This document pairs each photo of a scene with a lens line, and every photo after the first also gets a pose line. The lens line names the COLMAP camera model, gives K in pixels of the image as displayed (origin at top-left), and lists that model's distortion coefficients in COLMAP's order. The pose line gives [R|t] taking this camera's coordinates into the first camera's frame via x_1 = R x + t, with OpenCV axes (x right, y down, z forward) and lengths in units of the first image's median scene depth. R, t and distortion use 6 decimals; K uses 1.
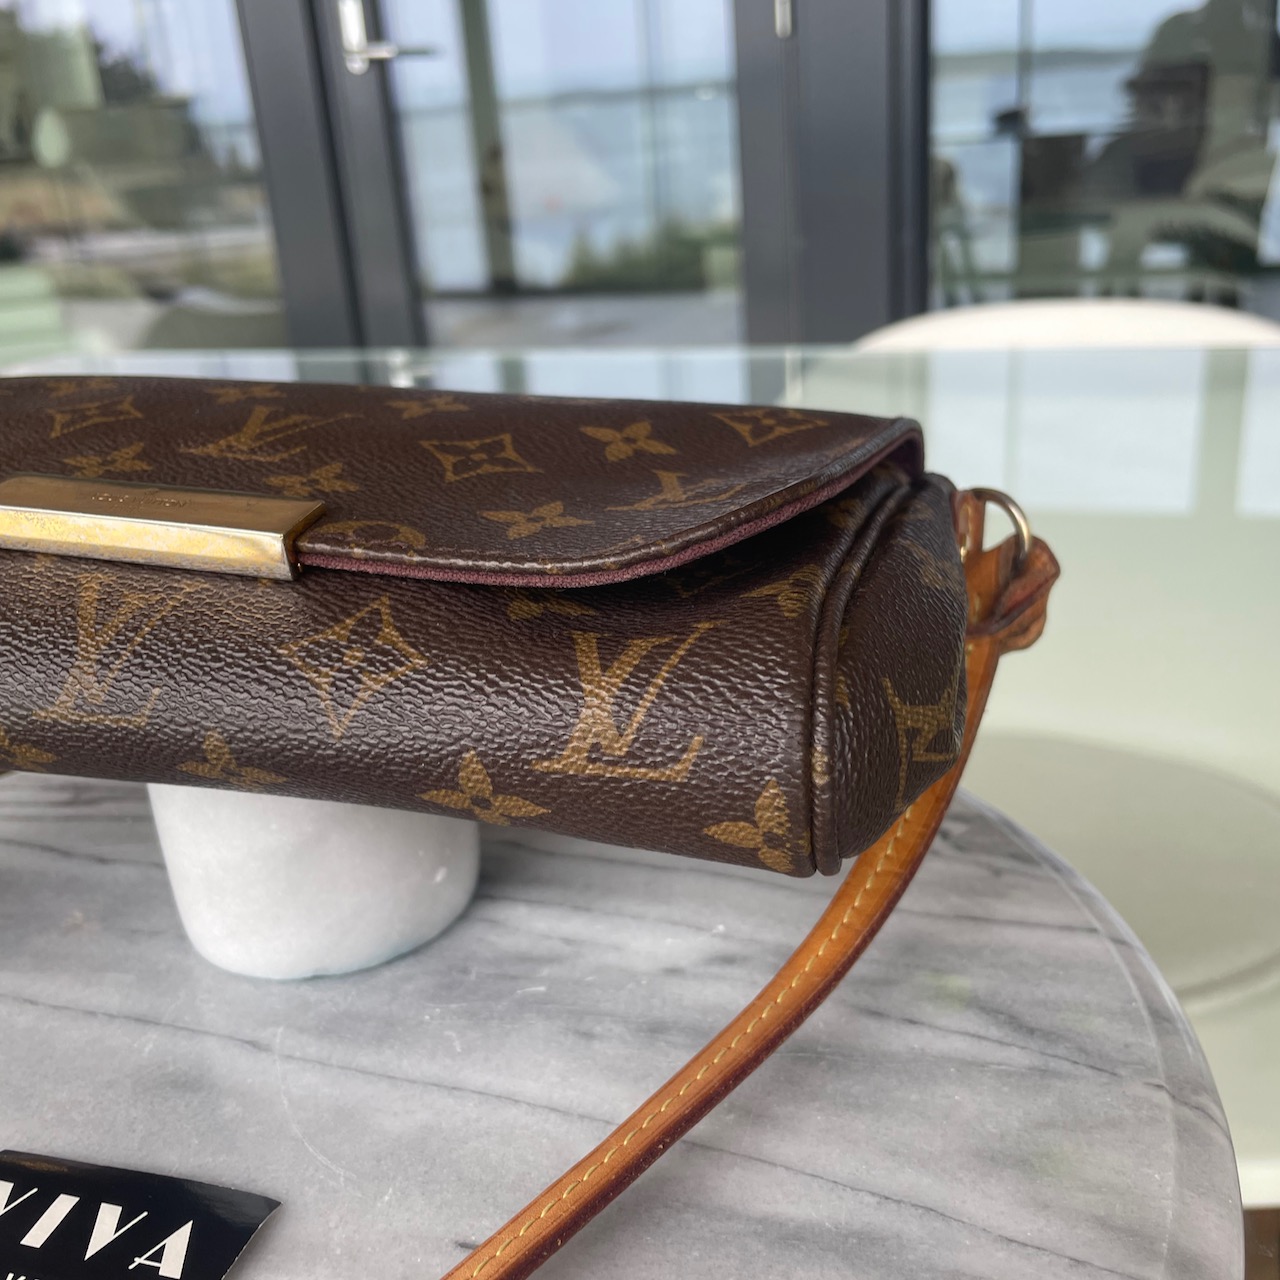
lens RADIAL K [[1294.4, 0, 661.3], [0, 1294.4, 637.1], [0, 0, 1]] dist [0.106466, -0.205527]
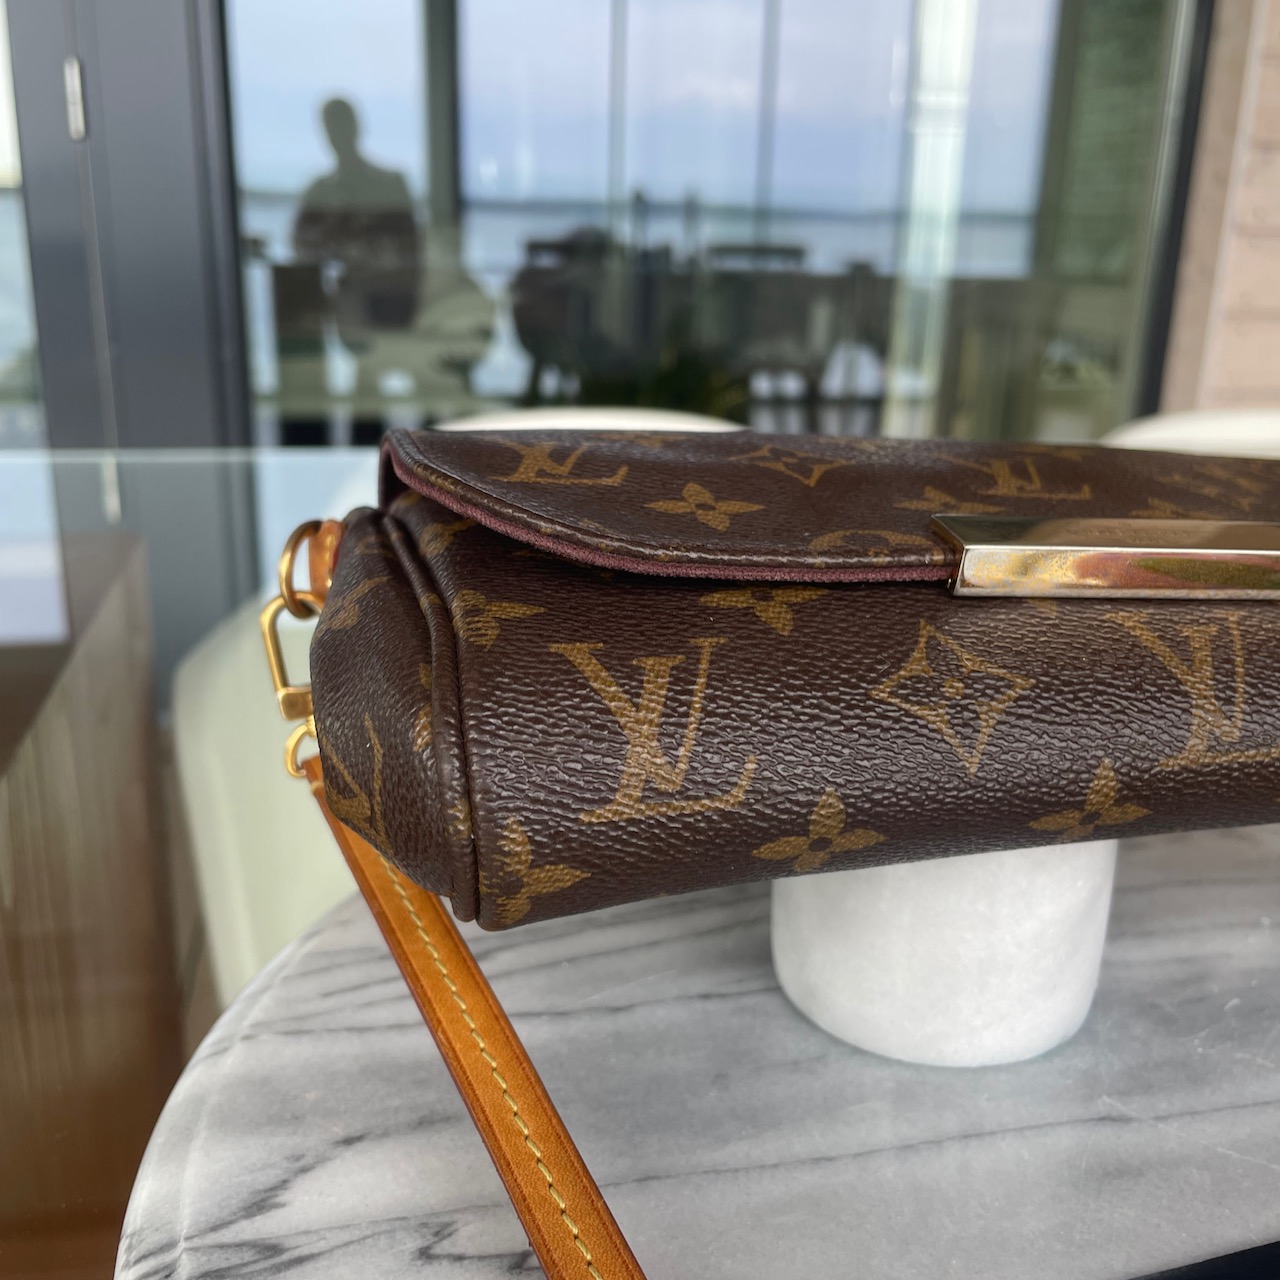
lens RADIAL K [[1298.1, 0, 610.4], [0, 1298.1, 626.6], [0, 0, 1]] dist [0.084480, -0.191785]
pose [[0.836029, -0.066390, 0.544653, -1.347816], [0.119781, 0.990794, -0.063089, -0.025402], [-0.535451, 0.117984, 0.836285, 0.457423]]
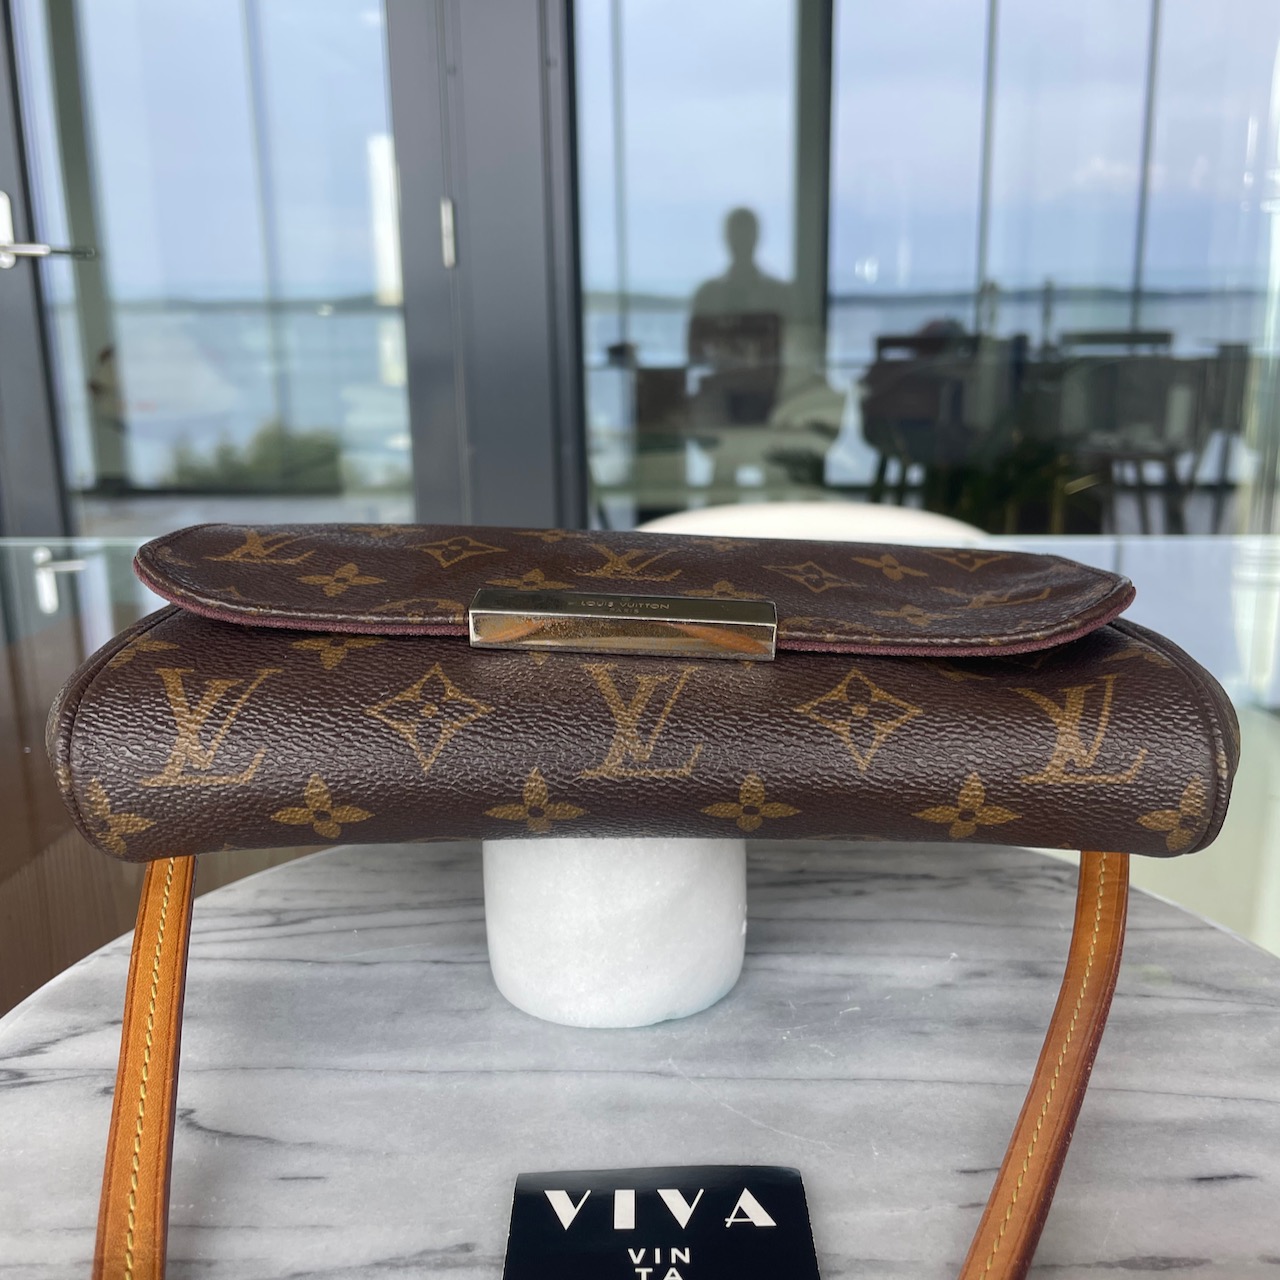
lens RADIAL K [[1290.0, 0, 651.0], [0, 1290.0, 646.4], [0, 0, 1]] dist [0.083744, -0.141433]
pose [[0.952797, -0.014070, 0.303282, -0.817972], [0.058788, 0.988570, -0.138830, 0.117443], [-0.297862, 0.150106, 0.942734, -0.180529]]
